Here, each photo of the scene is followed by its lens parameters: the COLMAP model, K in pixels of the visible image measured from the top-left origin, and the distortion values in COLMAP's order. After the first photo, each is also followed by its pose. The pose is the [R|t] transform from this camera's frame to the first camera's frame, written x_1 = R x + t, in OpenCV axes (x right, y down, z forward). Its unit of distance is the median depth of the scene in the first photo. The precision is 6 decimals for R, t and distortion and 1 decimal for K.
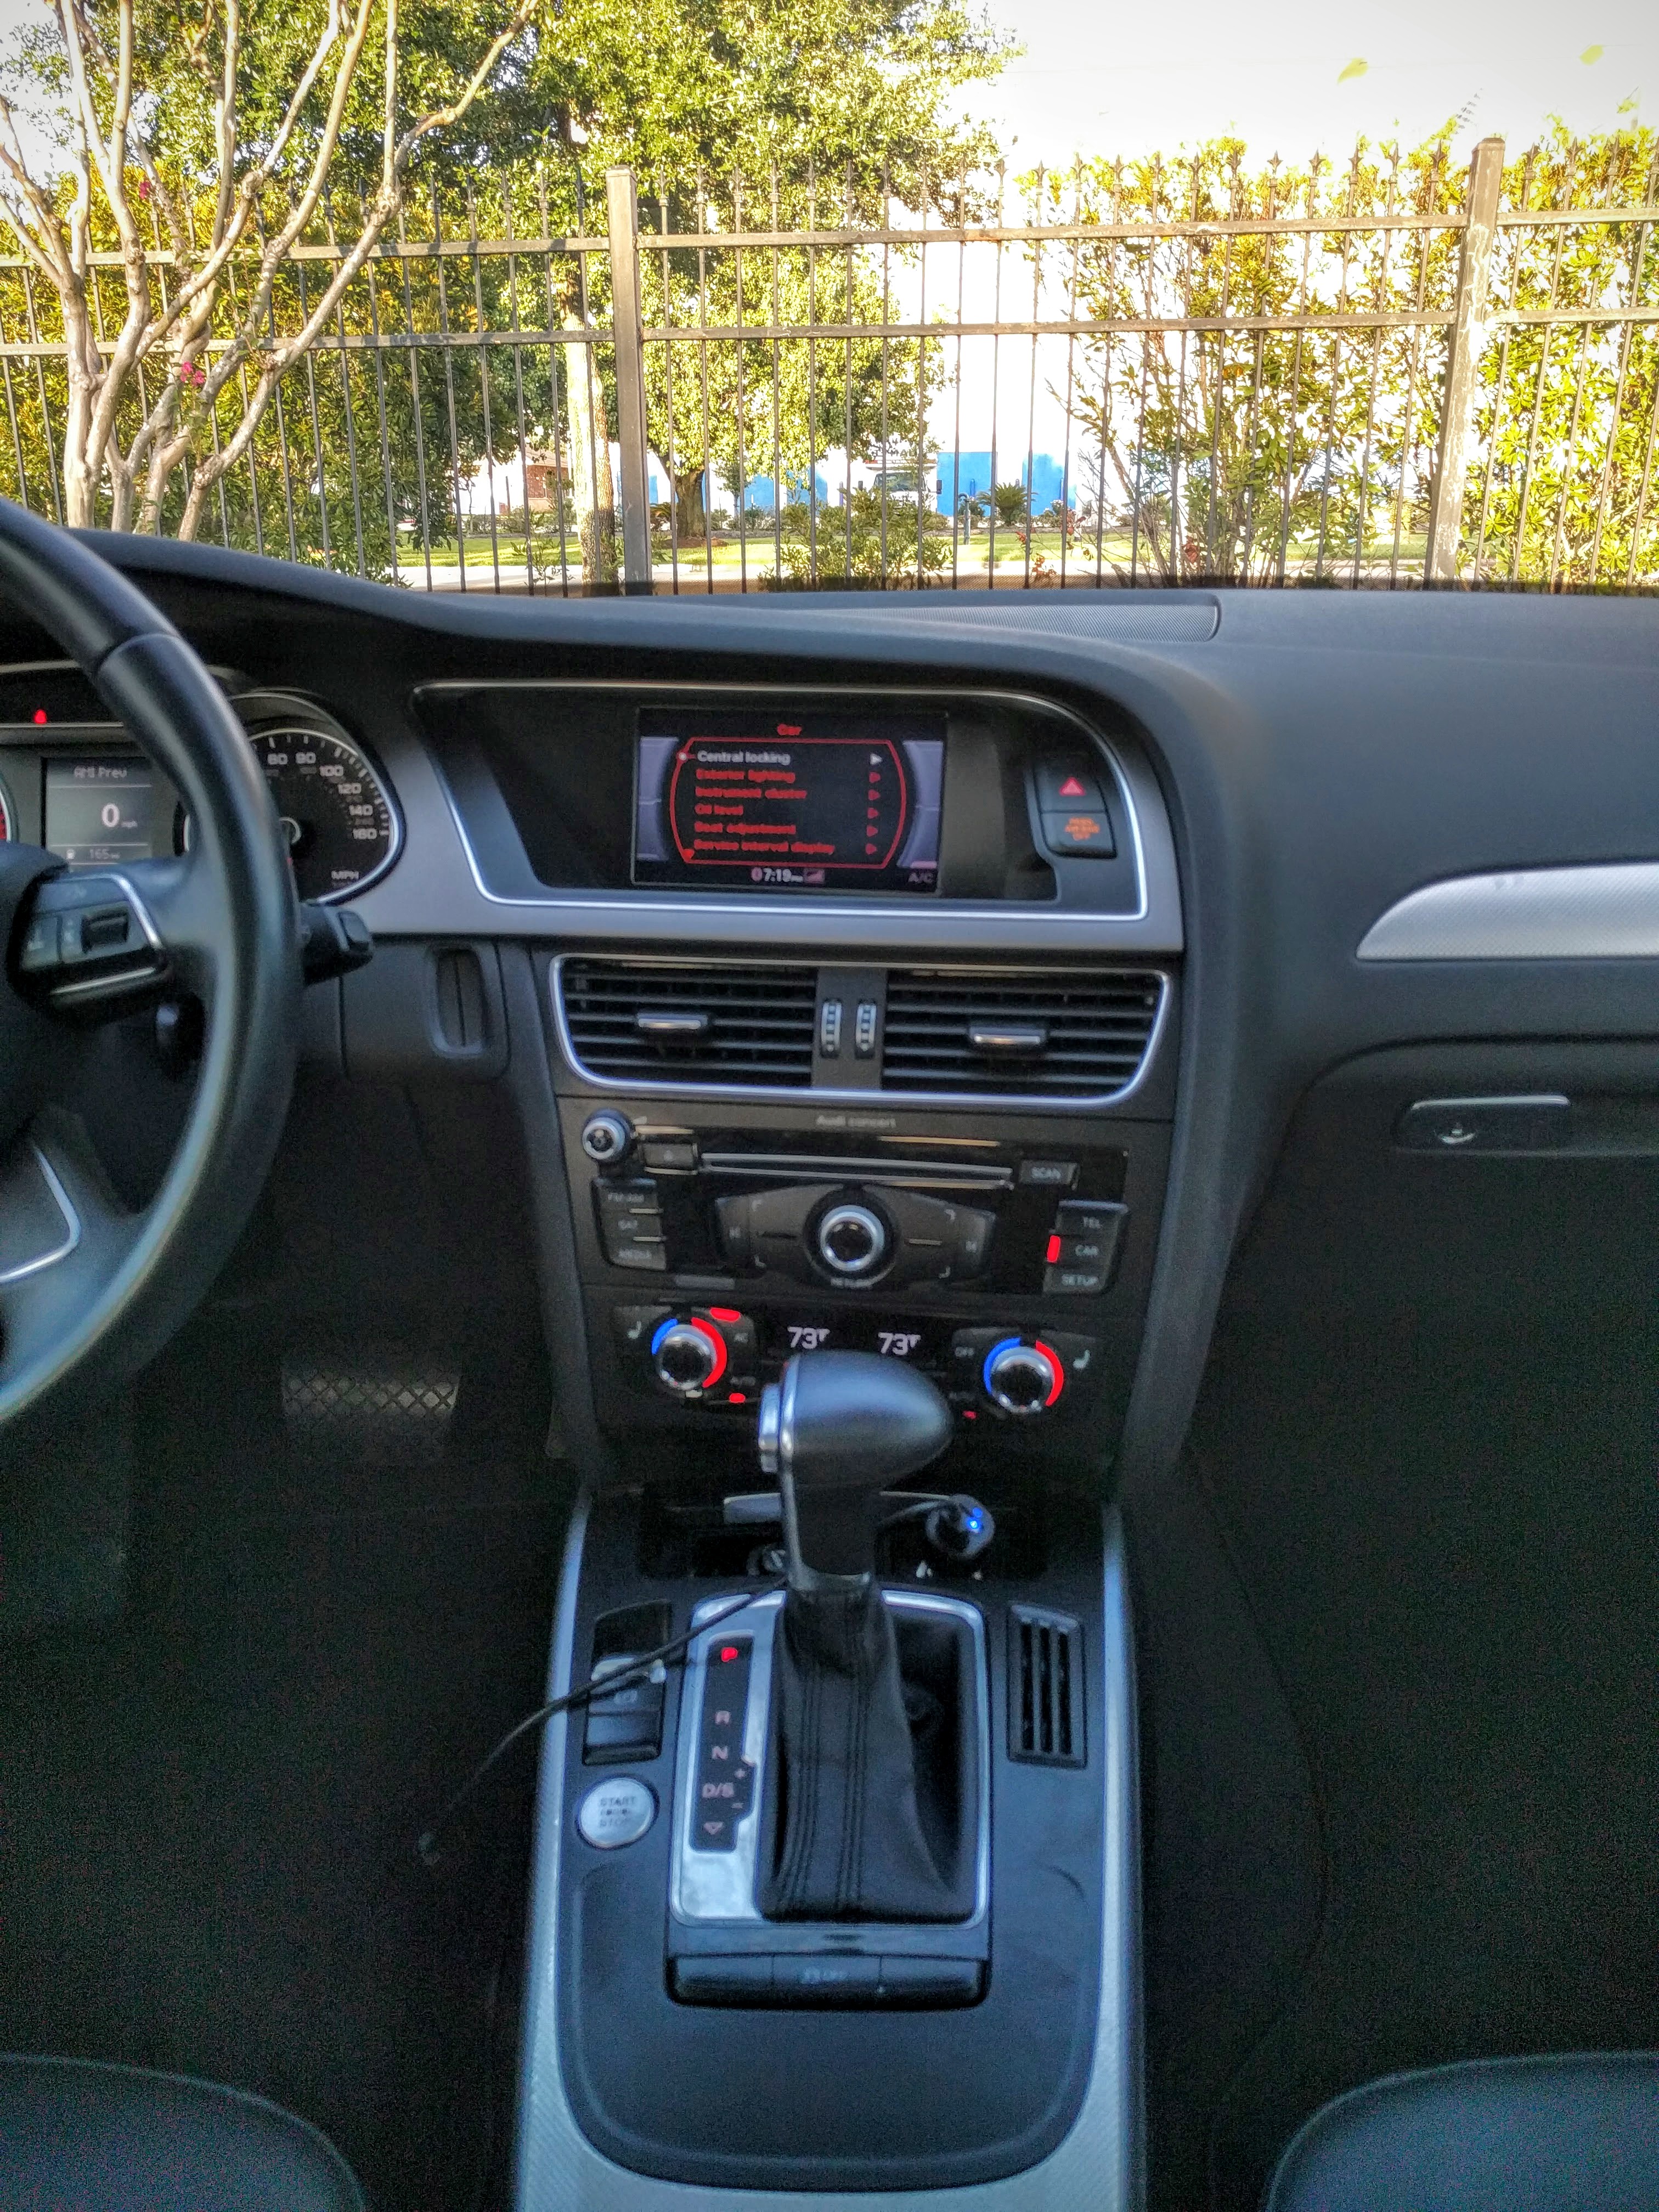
lens RADIAL K [[1778.4, 0, 835.6], [0, 1778.4, 1148.0], [0, 0, 1]] dist [0.022523, 0.000149]
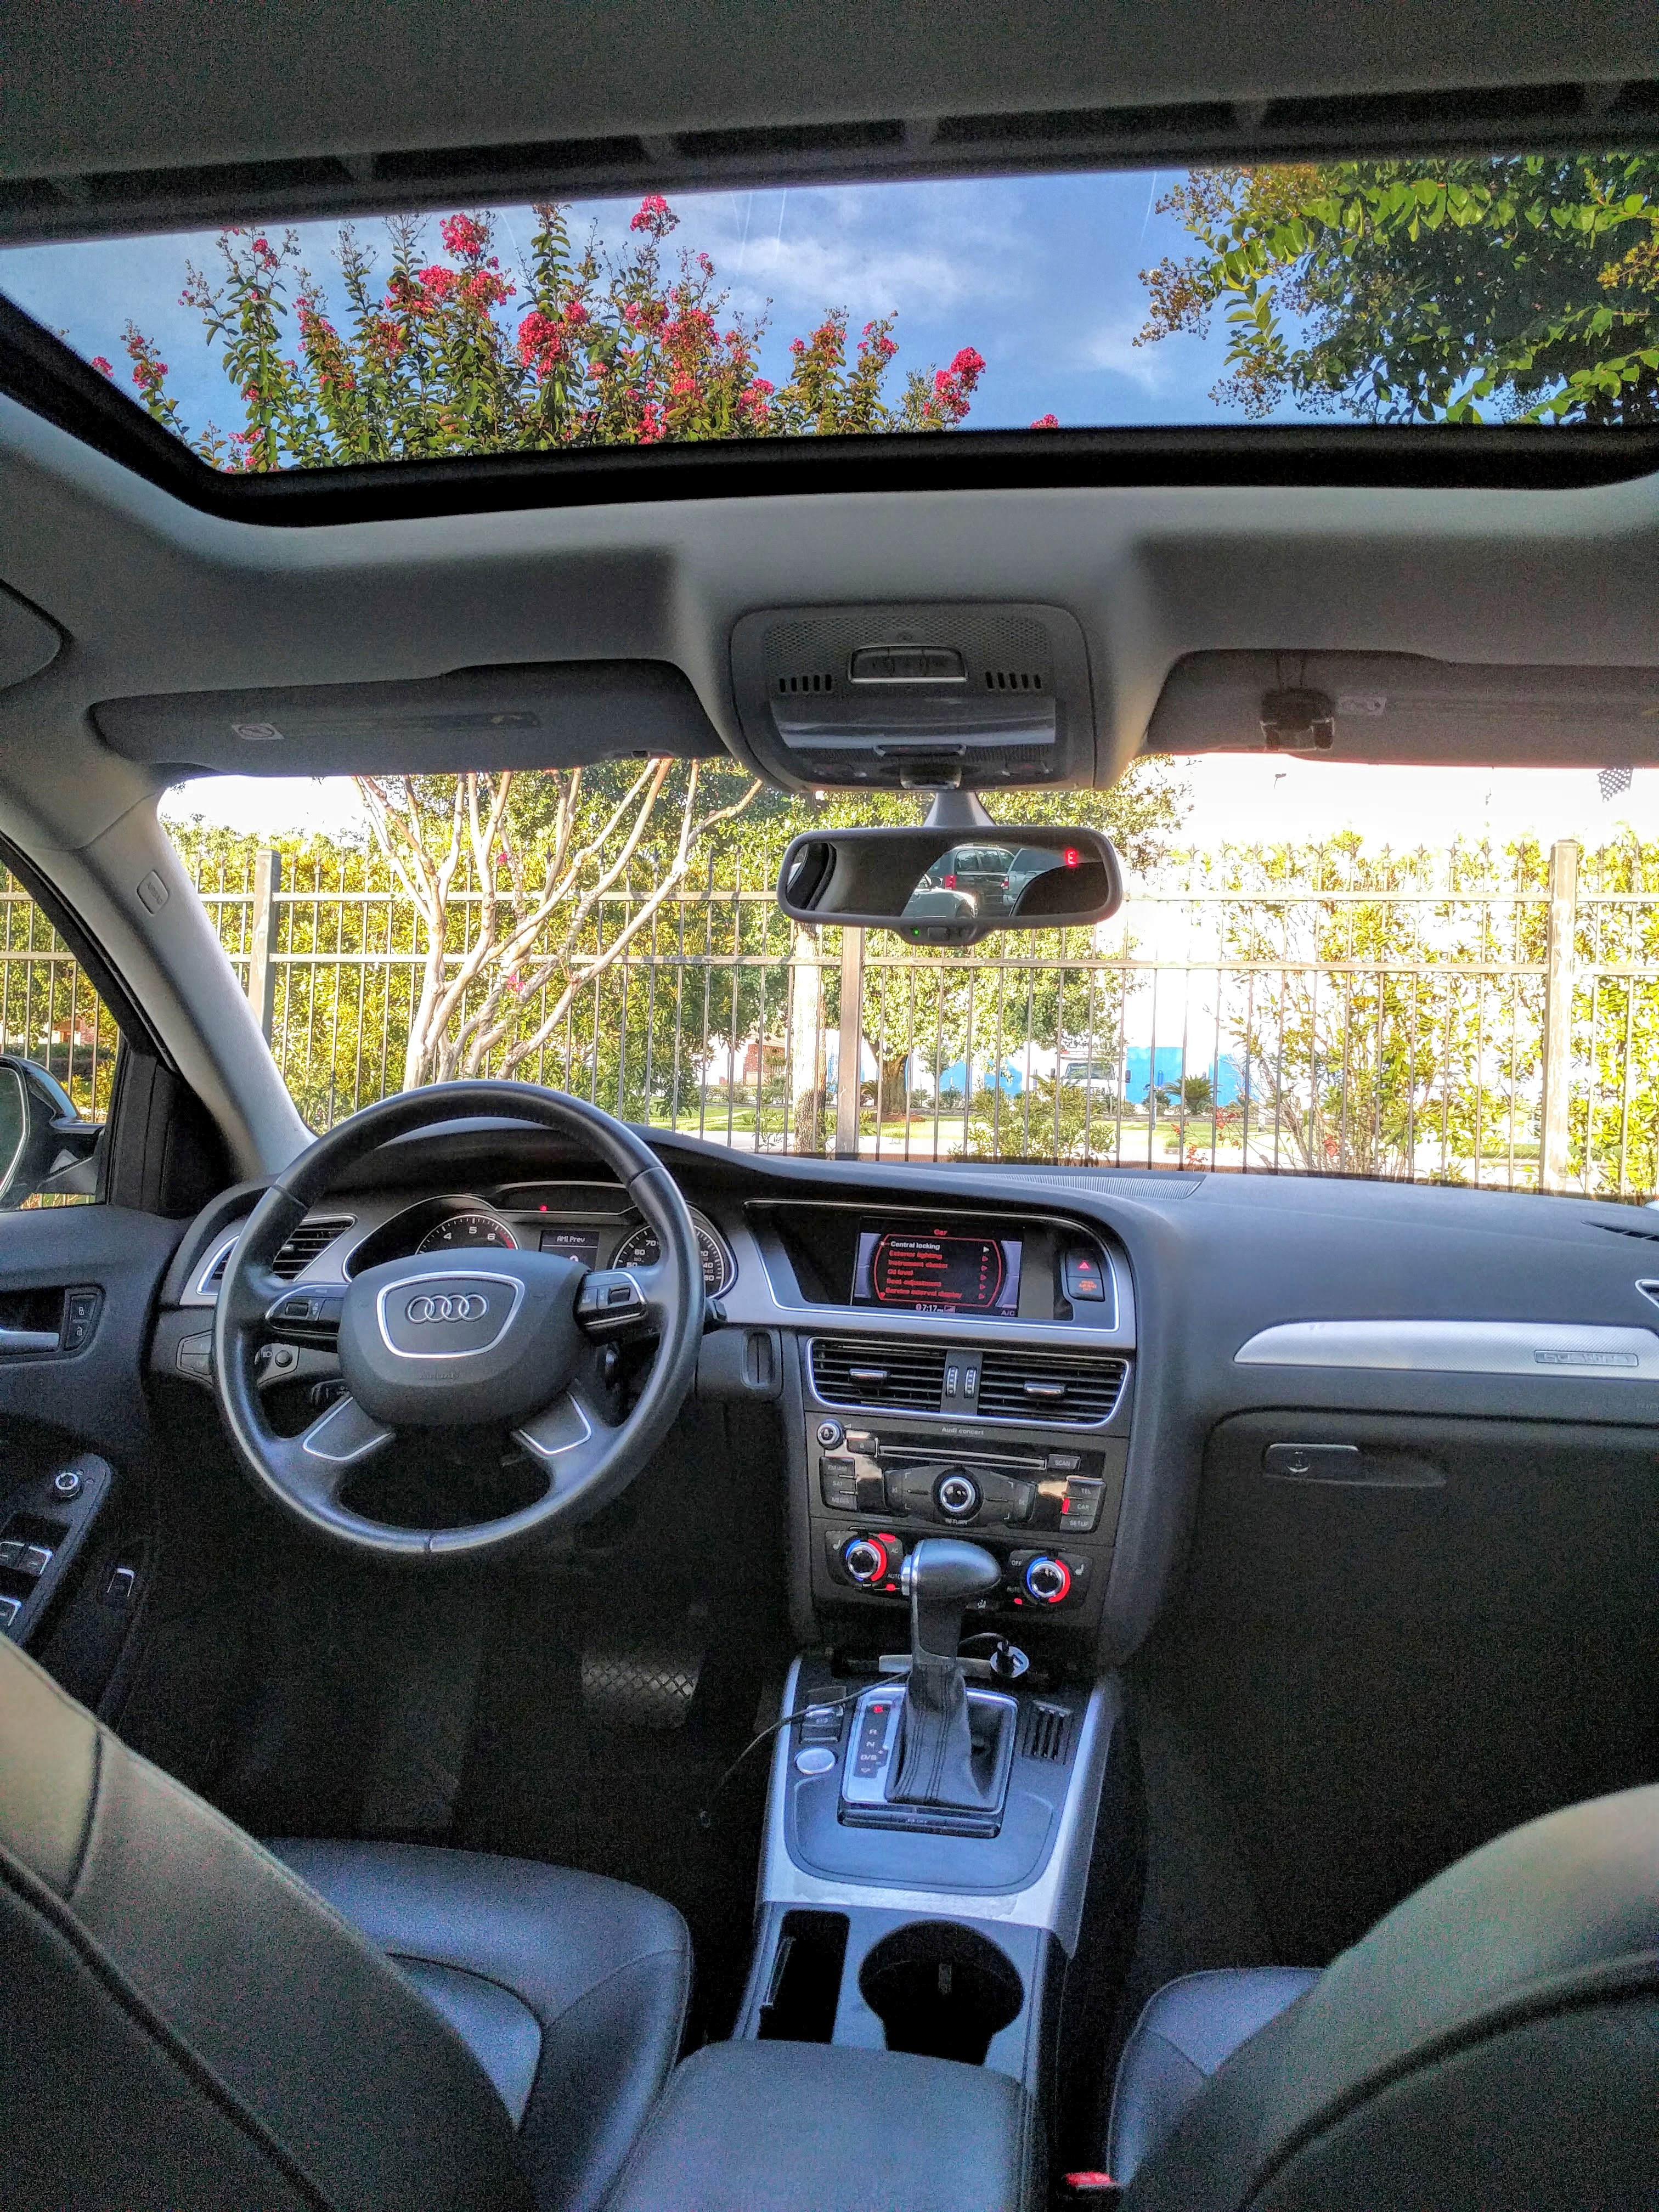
lens RADIAL K [[1771.8, 0, 818.4], [0, 1771.8, 1042.5], [0, 0, 1]] dist [0.012367, -0.002043]
pose [[0.992109, 0.036956, -0.119811, 0.067658], [-0.077738, 0.931043, -0.356533, 0.275055], [0.098373, 0.363033, 0.926569, -0.880405]]
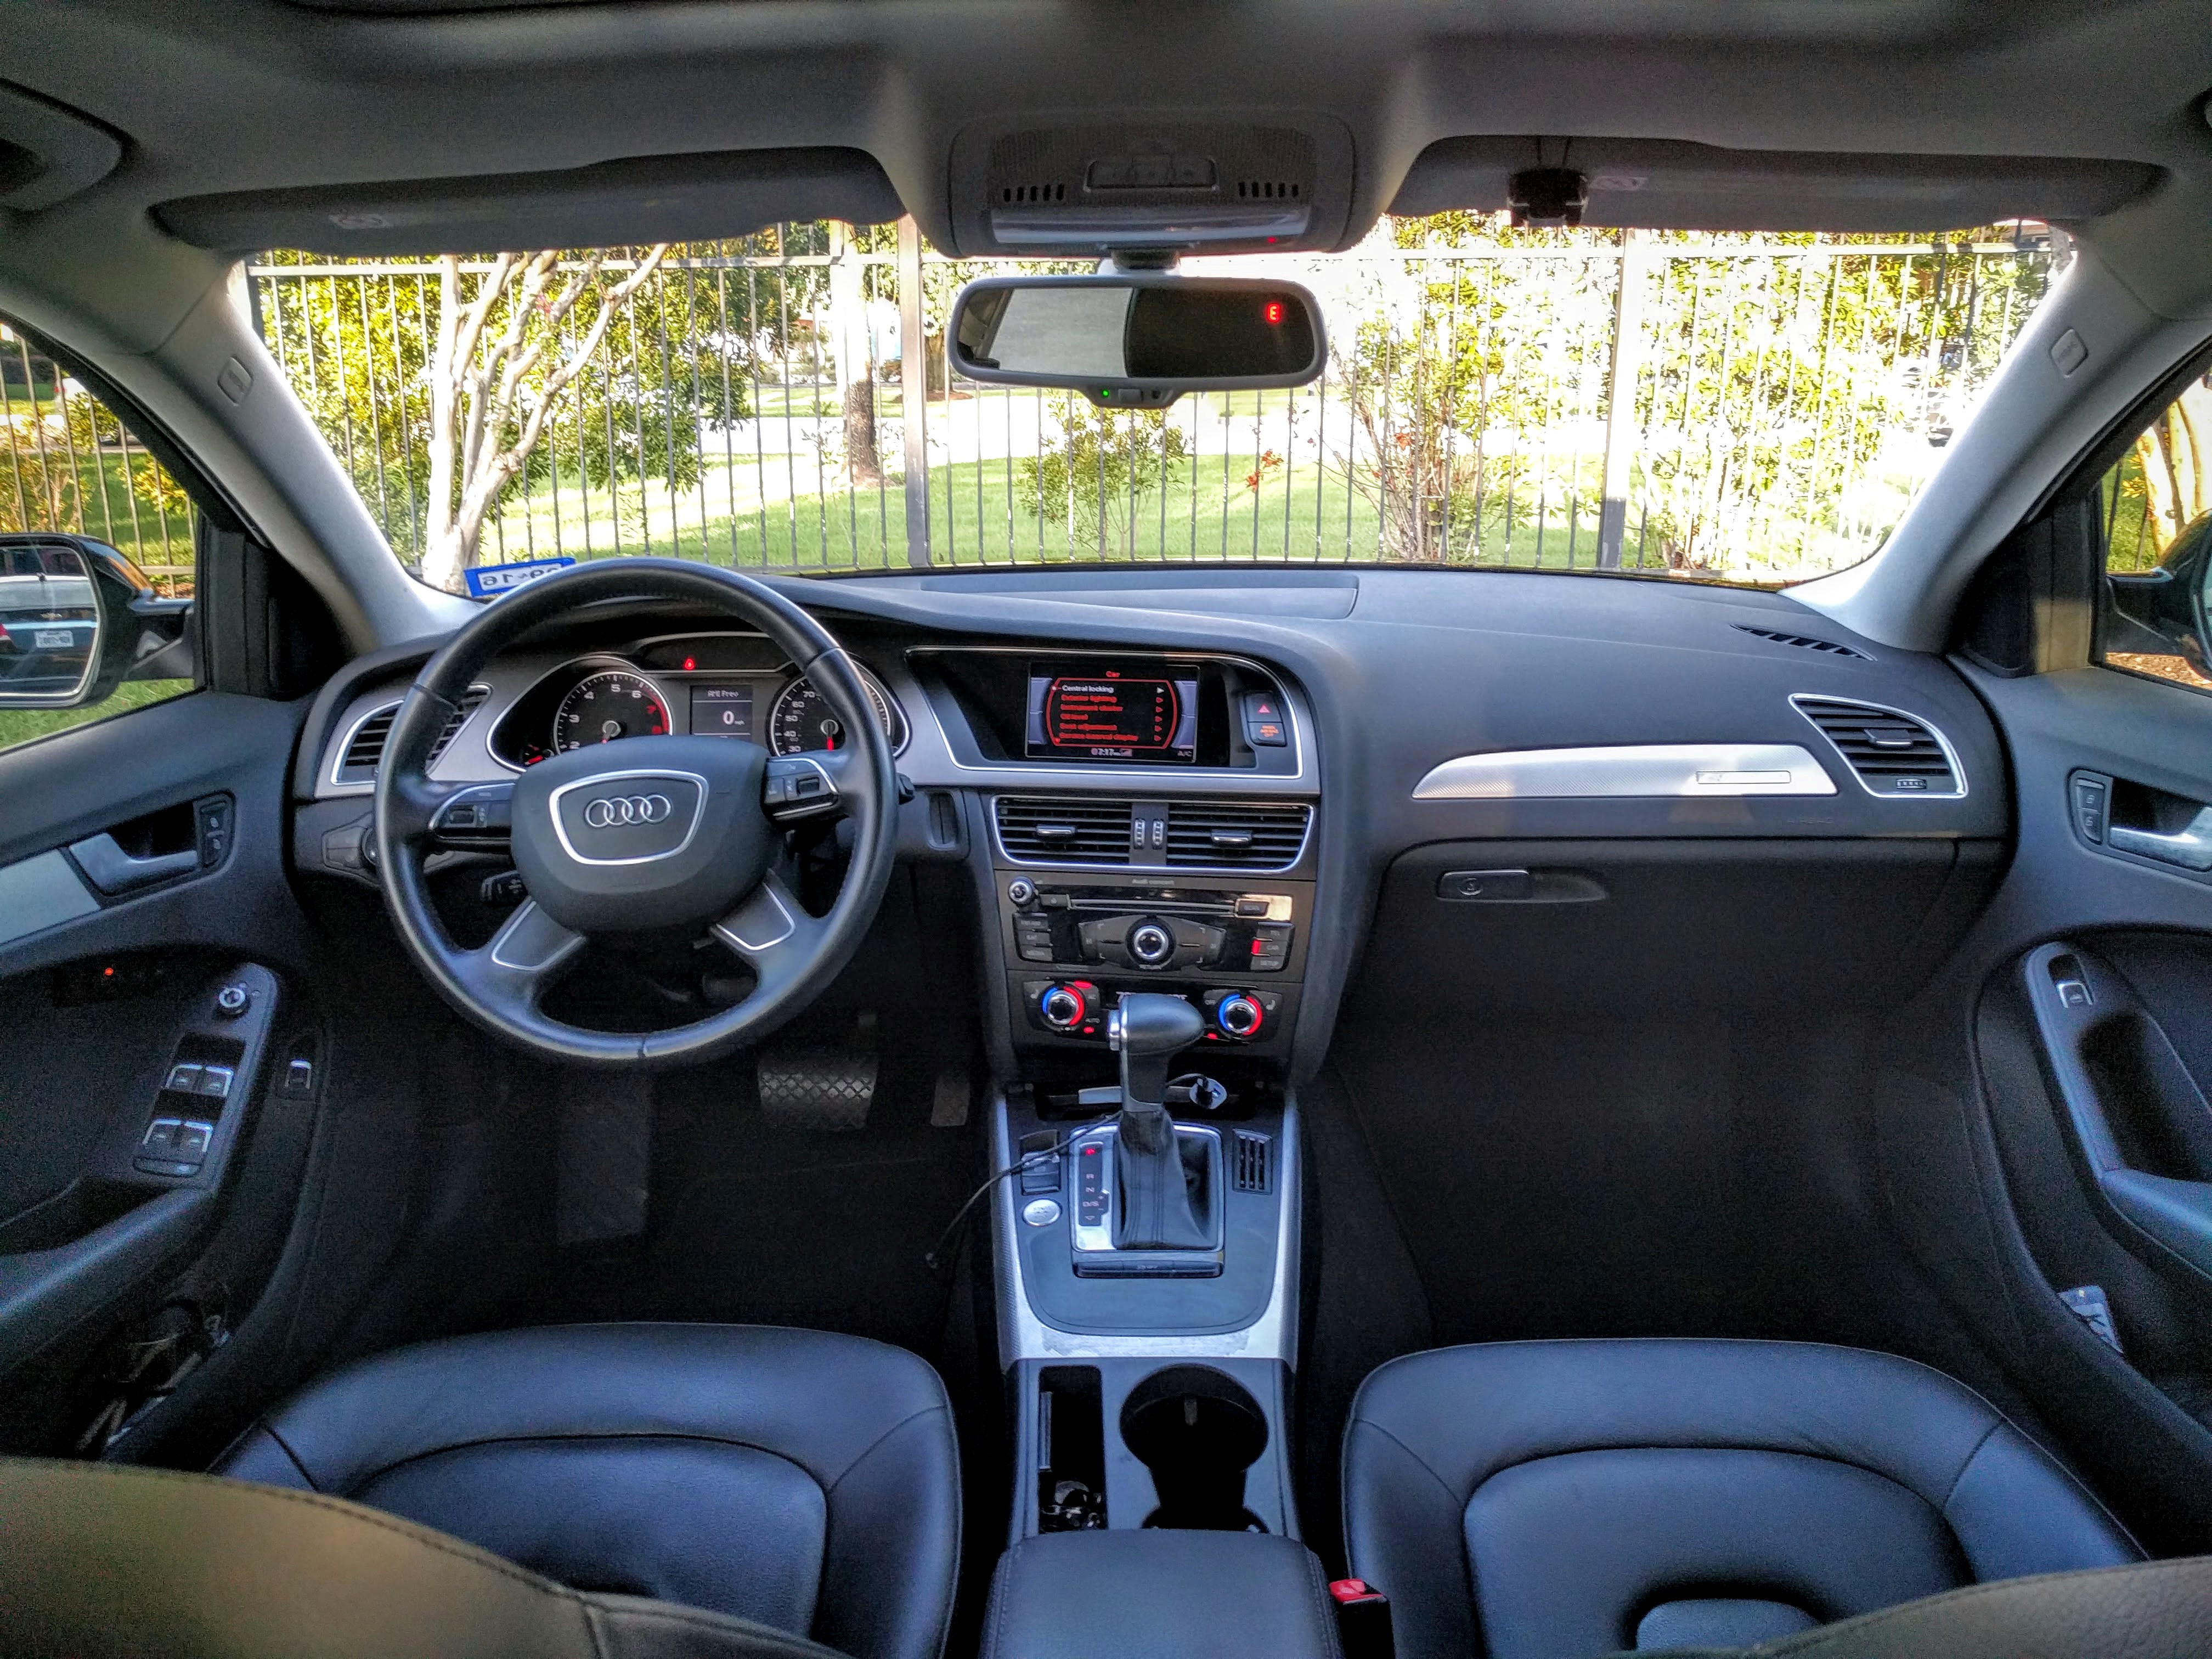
lens RADIAL K [[1778.4, 0, 1106.0], [0, 1778.4, 829.5], [0, 0, 1]] dist [0.022523, 0.000149]
pose [[0.999848, -0.000029, 0.017429, -0.070265], [0.001538, 0.996244, -0.086572, 0.091811], [-0.017361, 0.086585, 0.996093, -0.887428]]
